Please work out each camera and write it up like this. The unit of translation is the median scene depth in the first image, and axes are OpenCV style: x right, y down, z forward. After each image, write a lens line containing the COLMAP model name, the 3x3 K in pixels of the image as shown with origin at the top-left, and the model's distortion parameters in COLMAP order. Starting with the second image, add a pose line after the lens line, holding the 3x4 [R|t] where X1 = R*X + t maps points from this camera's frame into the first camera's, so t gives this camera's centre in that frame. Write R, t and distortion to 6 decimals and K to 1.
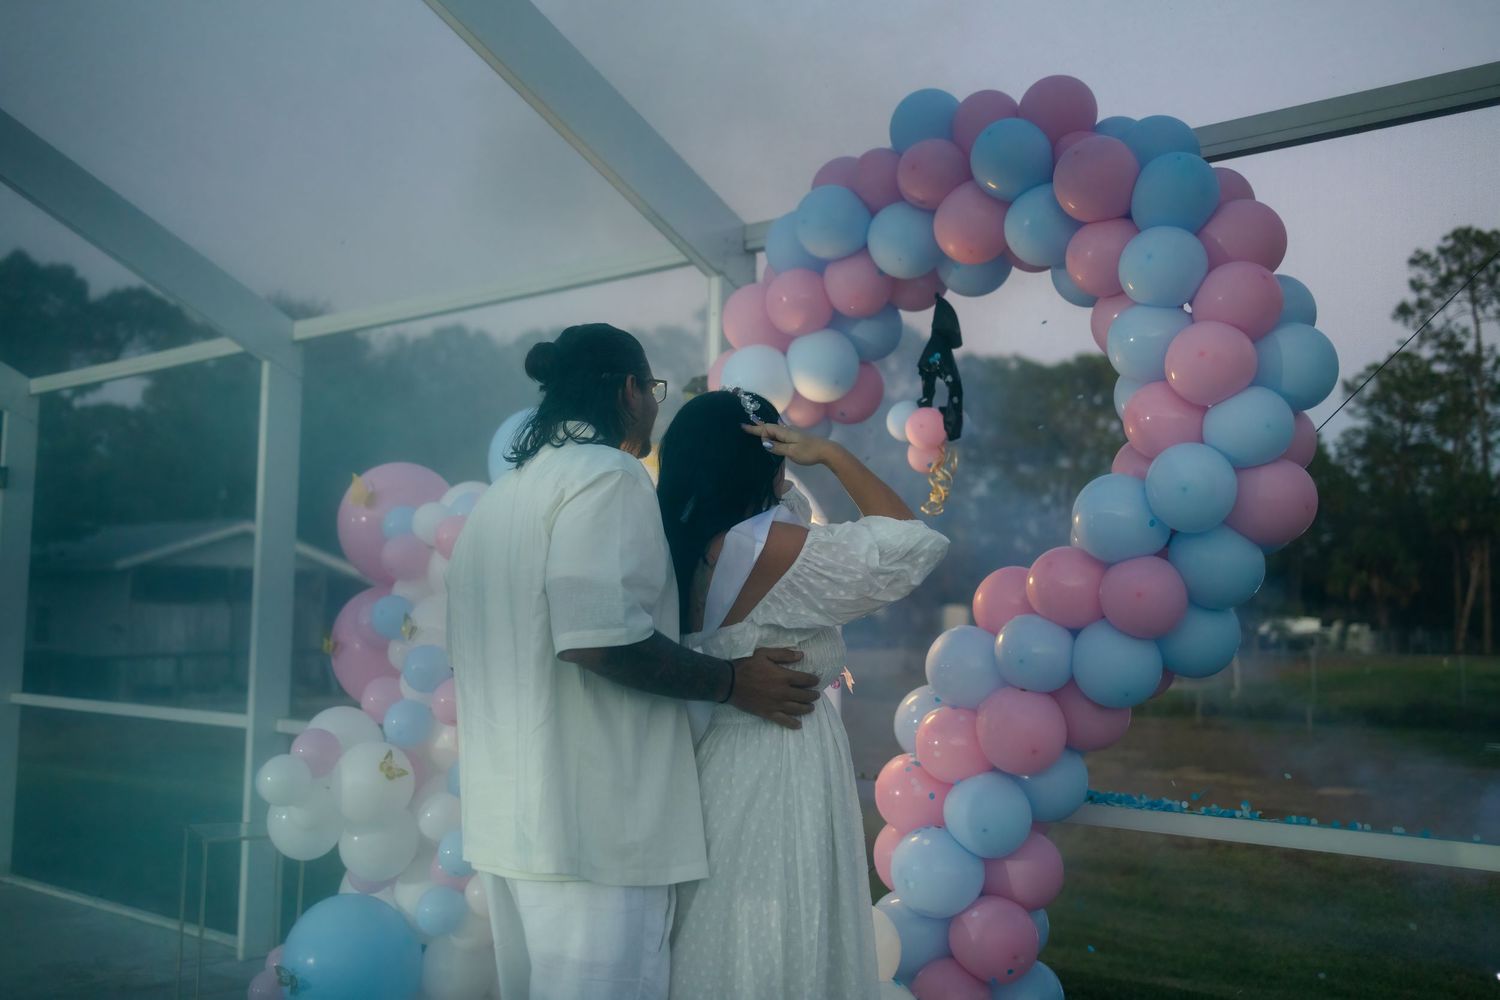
lens RADIAL K [[1489.4, 0, 781.1], [0, 1489.4, 502.1], [0, 0, 1]] dist [0.166769, -0.005853]
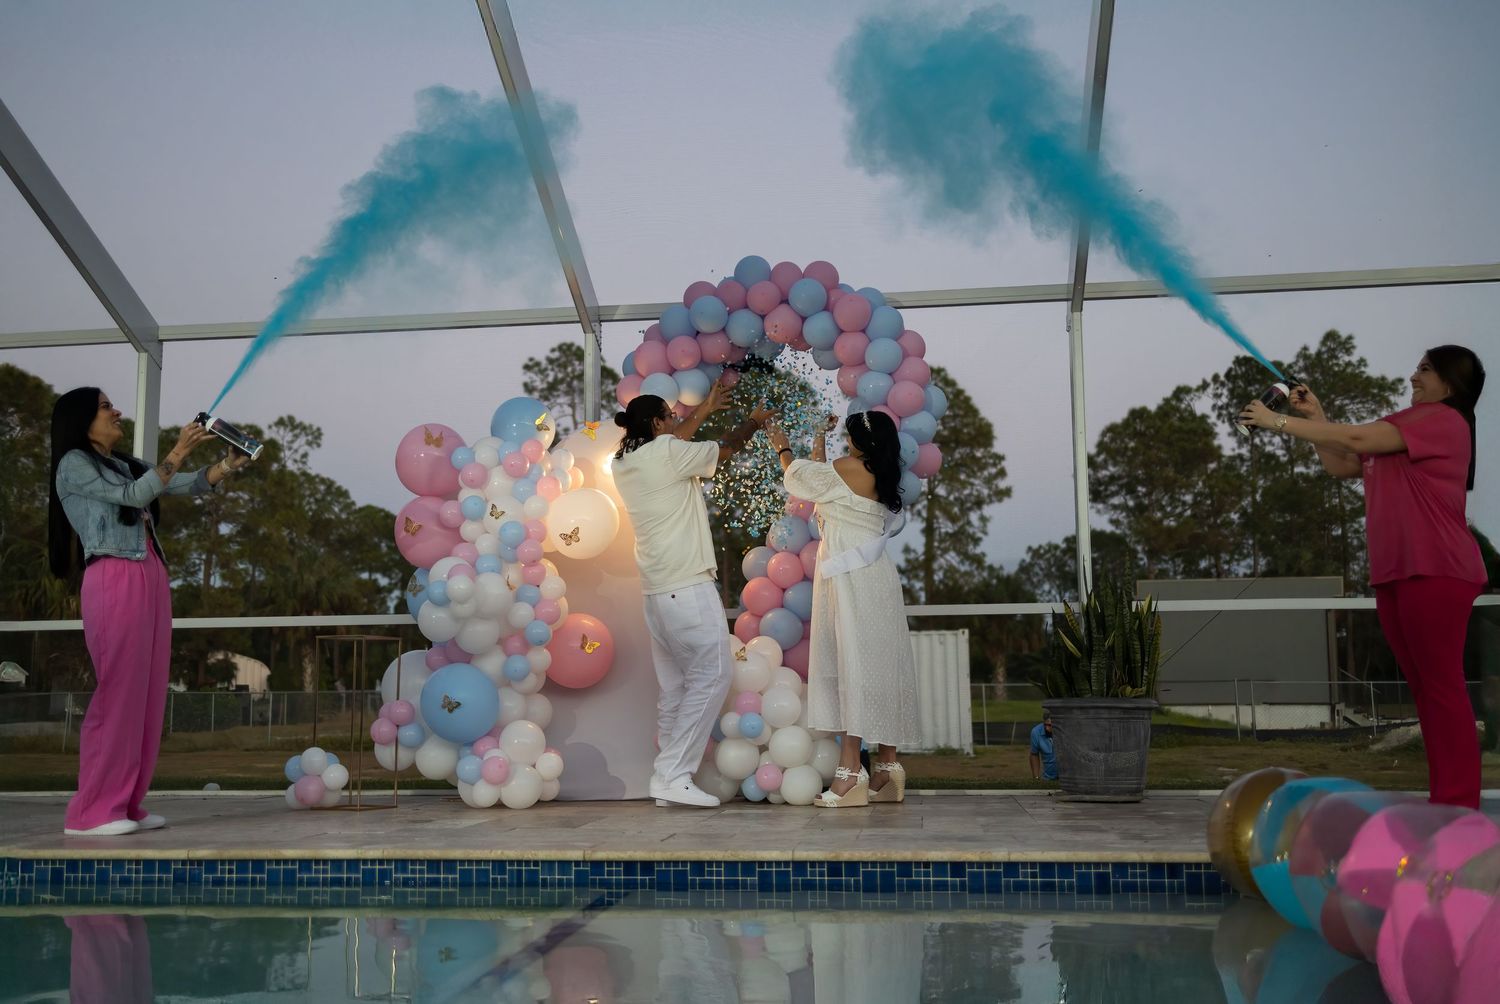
lens RADIAL K [[1512.3, 0, 743.3], [0, 1512.3, 506.0], [0, 0, 1]] dist [0.002847, -0.003070]
pose [[0.843034, 0.046485, 0.535847, -0.943479], [-0.018423, 0.998169, -0.057607, 0.170229], [-0.537544, 0.038693, 0.842347, -0.659446]]
